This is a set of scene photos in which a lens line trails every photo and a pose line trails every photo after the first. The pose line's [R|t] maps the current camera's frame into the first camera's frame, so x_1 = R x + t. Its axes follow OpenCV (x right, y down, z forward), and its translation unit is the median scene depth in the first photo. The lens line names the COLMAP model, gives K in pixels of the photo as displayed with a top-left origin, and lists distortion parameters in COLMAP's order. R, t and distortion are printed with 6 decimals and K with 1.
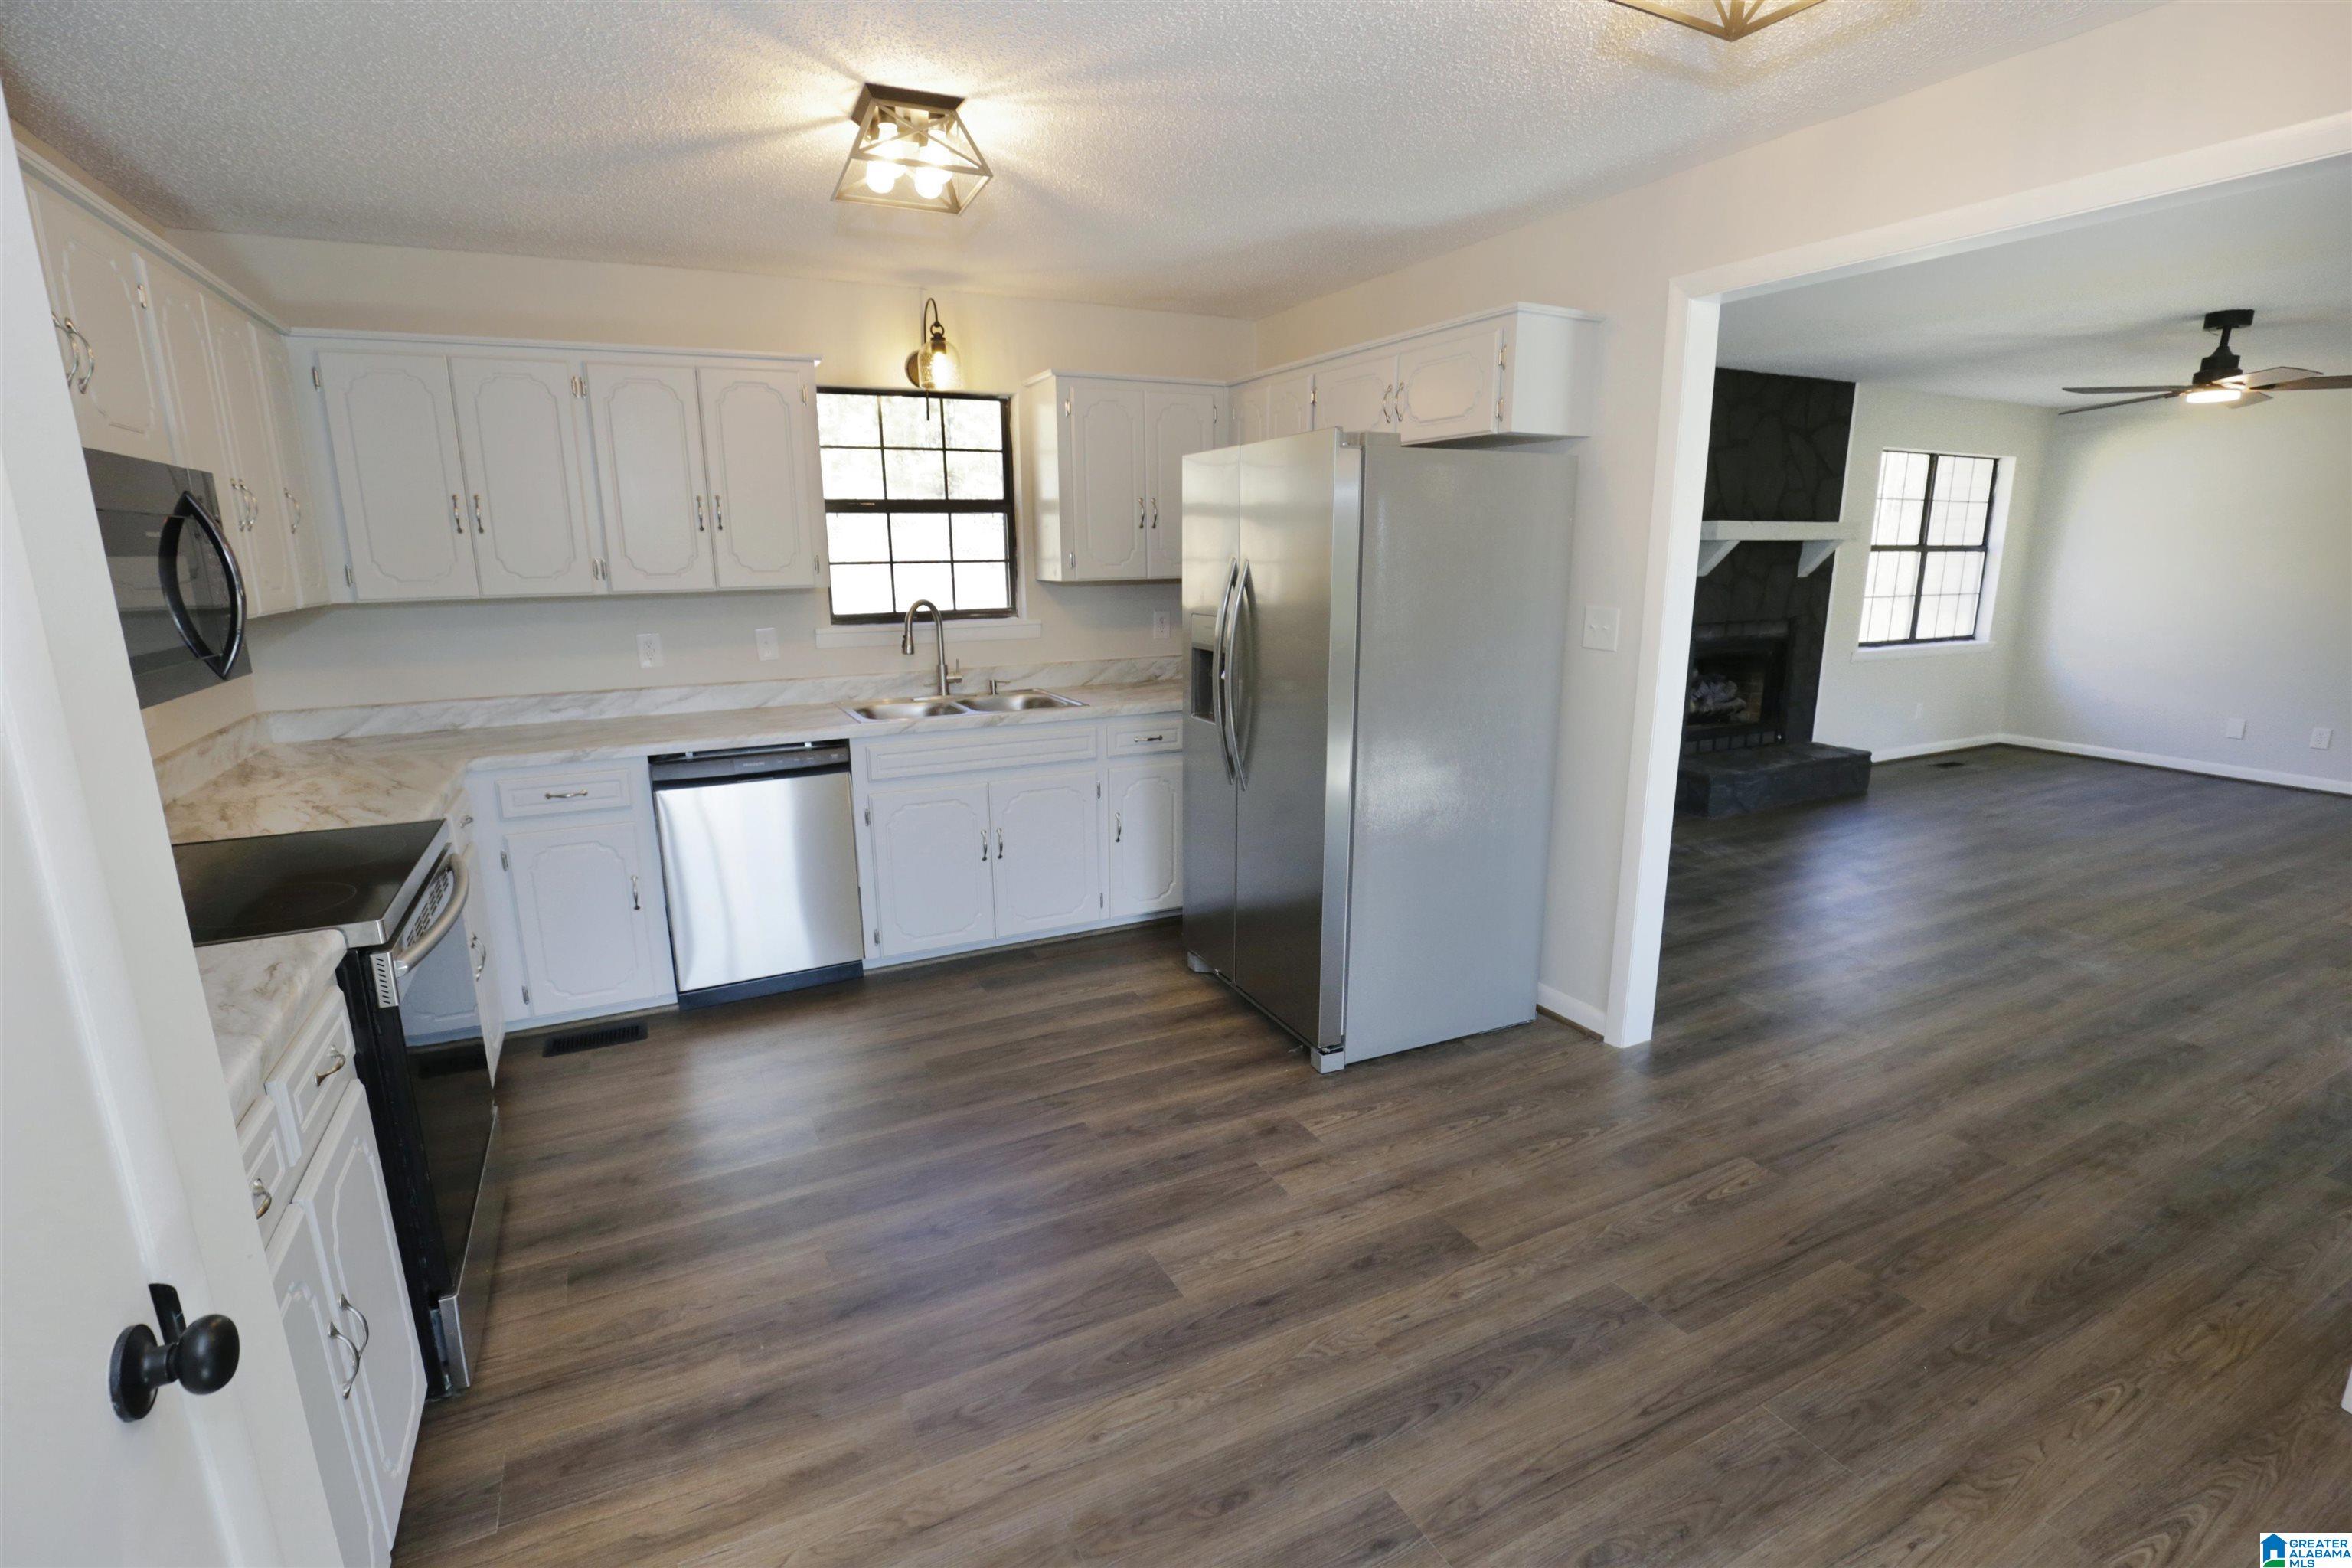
lens RADIAL K [[1079.9, 0, 1172.4], [0, 1079.9, 805.2], [0, 0, 1]] dist [-0.031675, -0.000220]
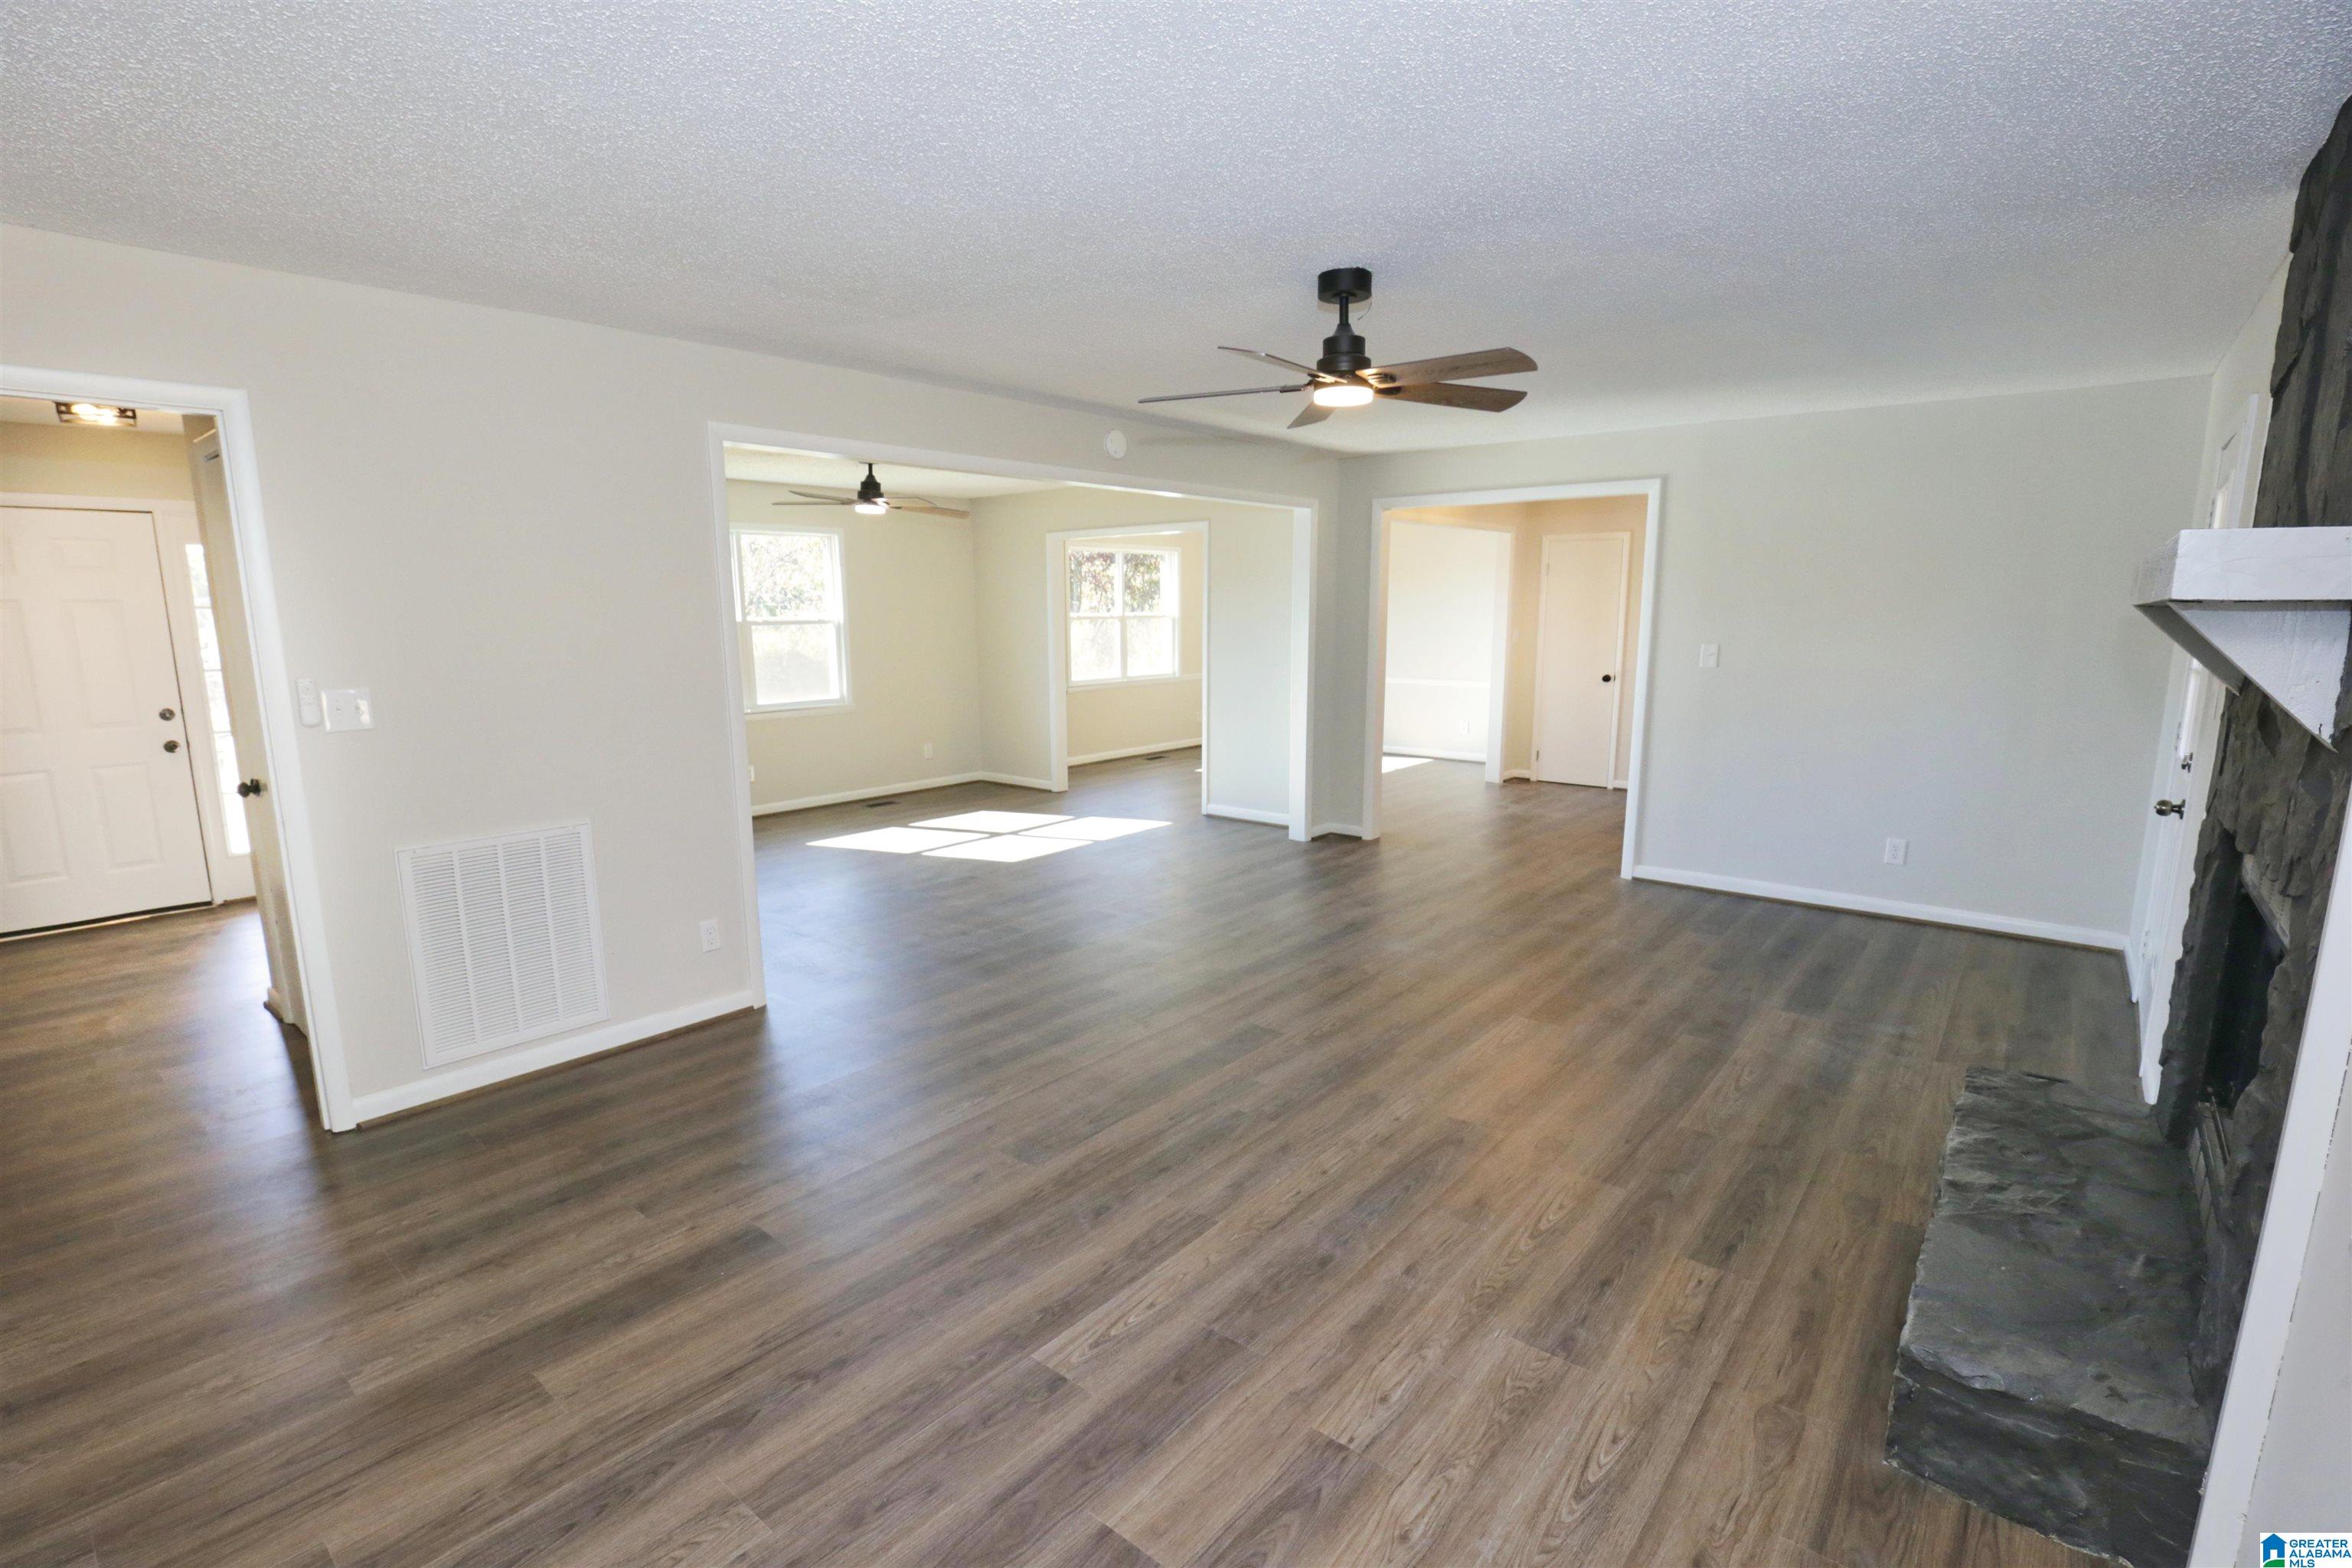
lens RADIAL K [[1079.9, 0, 1172.4], [0, 1079.9, 805.2], [0, 0, 1]] dist [-0.031675, -0.000220]
pose [[-0.918433, 0.081588, -0.387071, 0.915179], [-0.082633, 0.917342, 0.389429, -0.271092], [0.386850, 0.389650, -0.835775, 1.081918]]
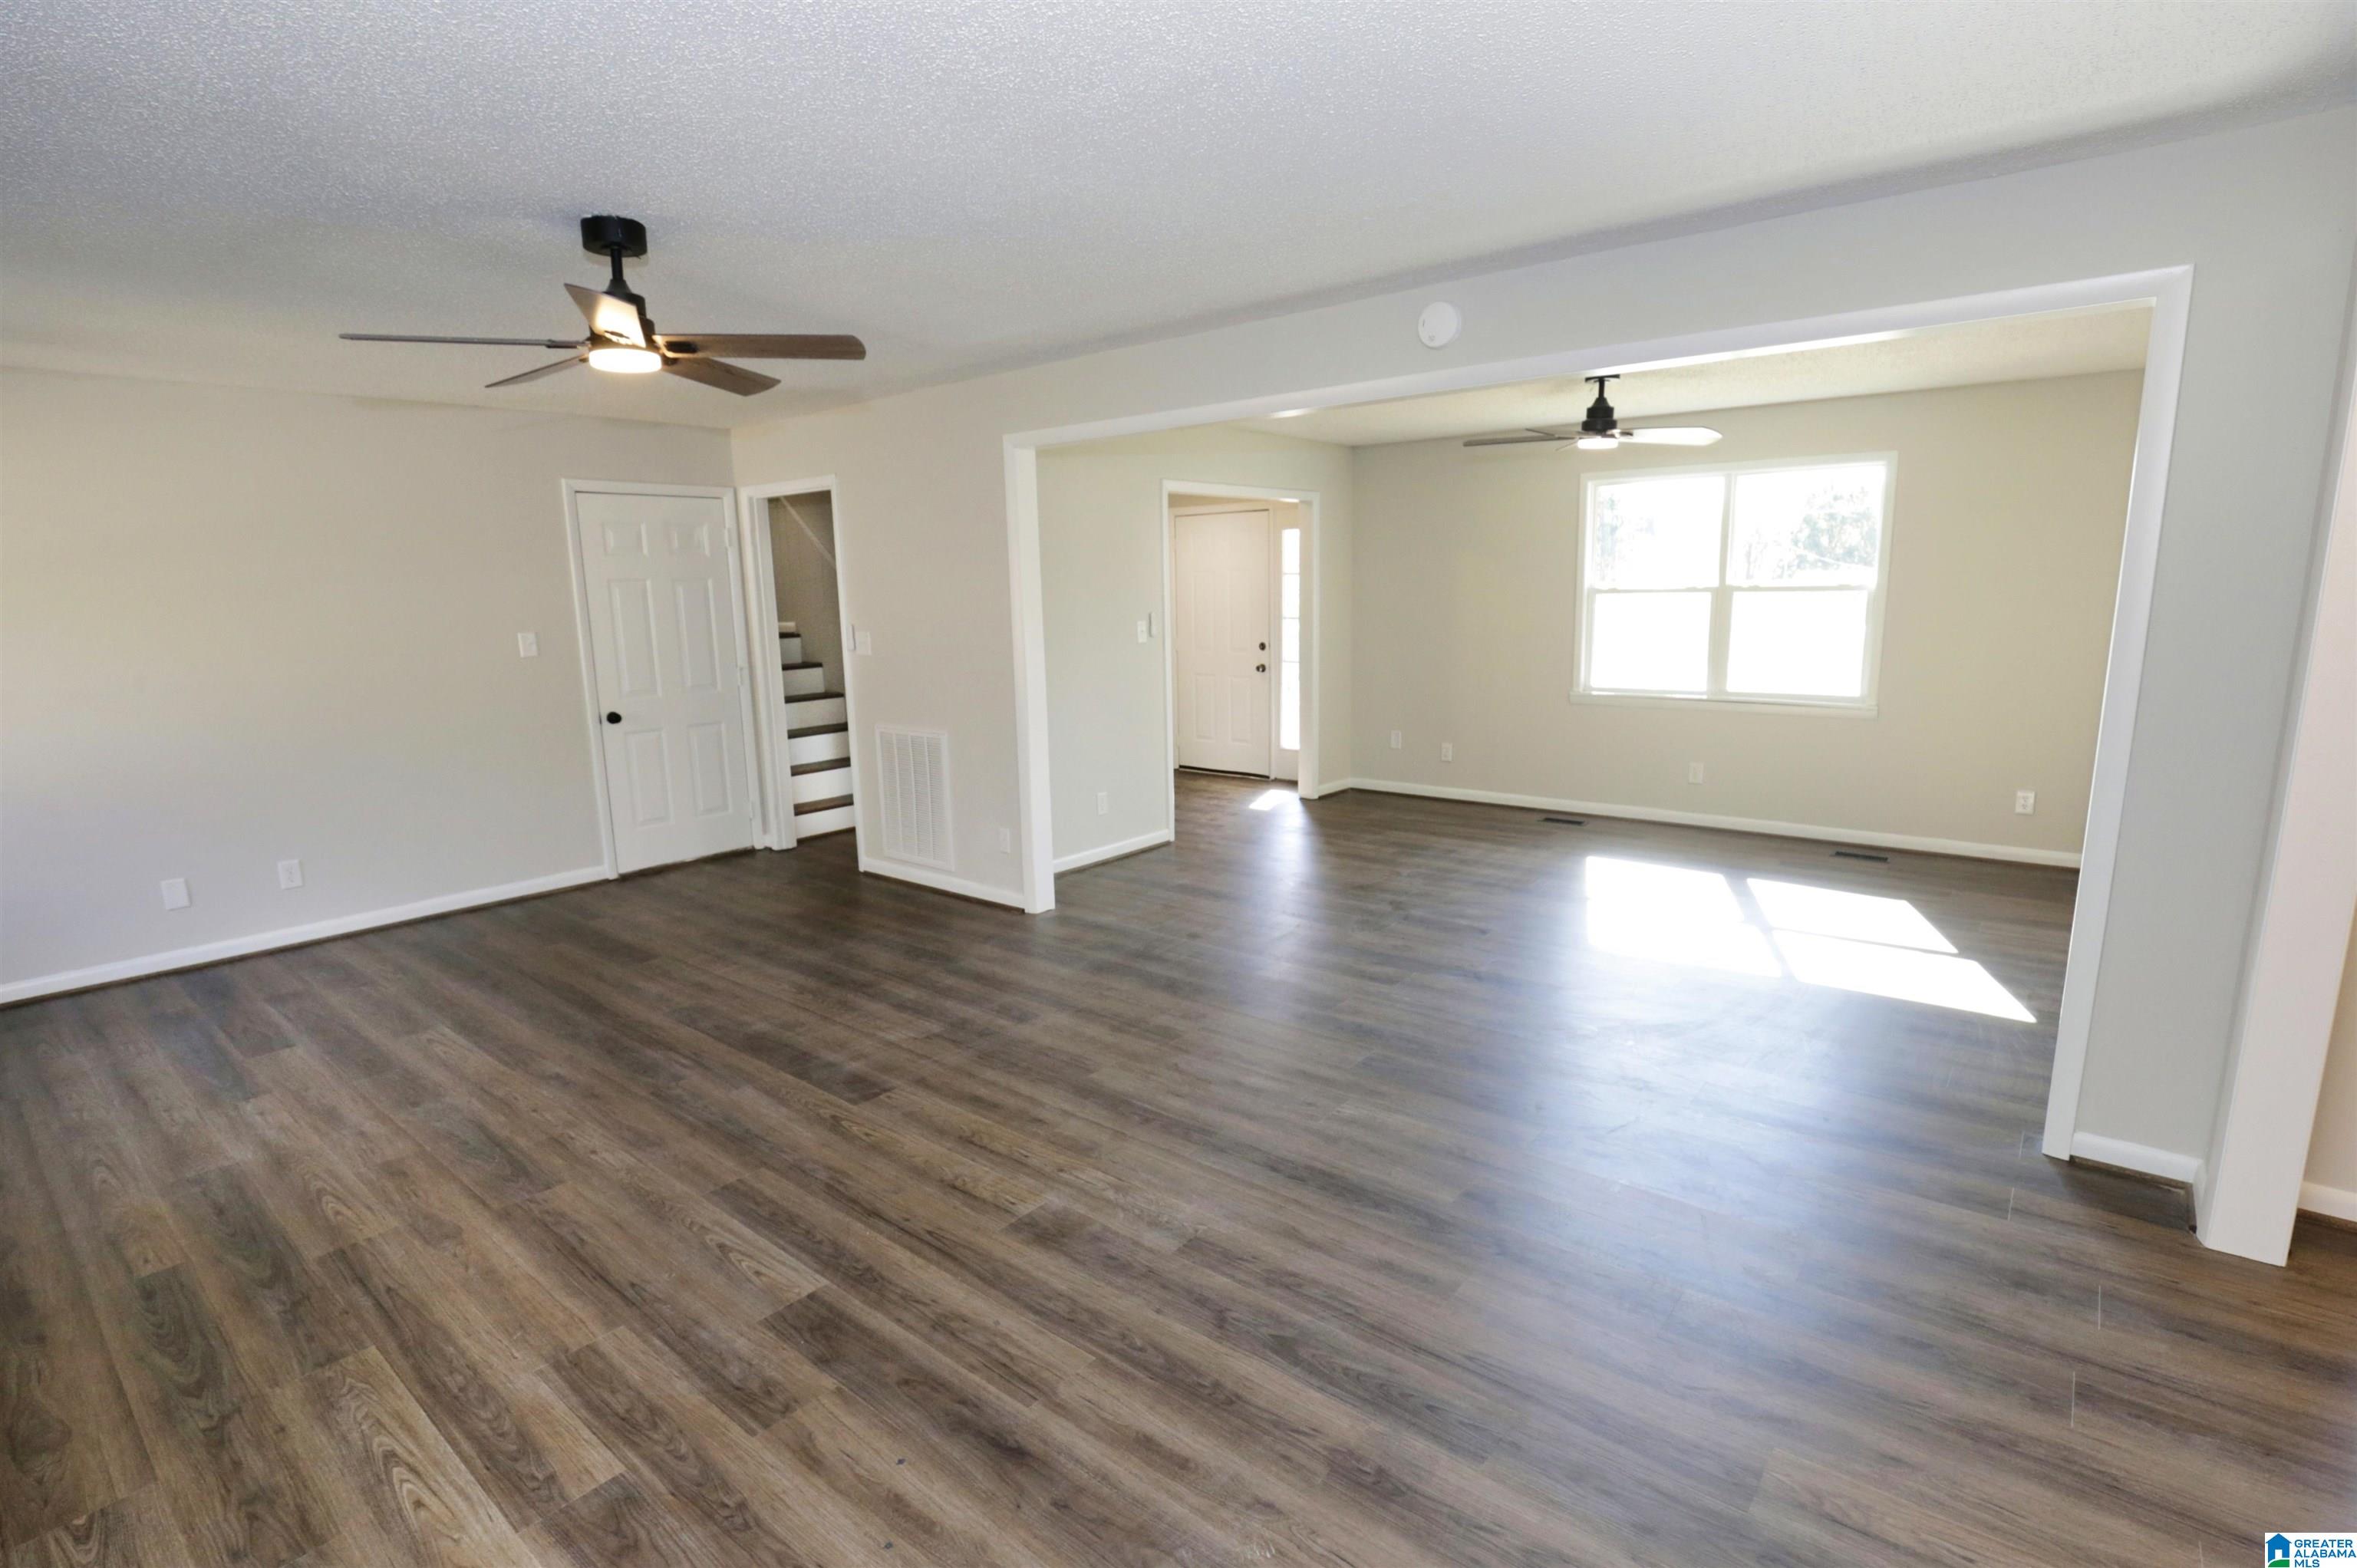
lens RADIAL K [[1139.8, 0, 1171.1], [0, 1139.8, 806.6], [0, 0, 1]] dist [-0.039166, 0.007765]
pose [[-0.395469, -0.161443, 0.904179, 0.153423], [0.238445, 0.932633, 0.270814, -0.164772], [-0.886988, 0.322696, -0.330333, 0.667342]]
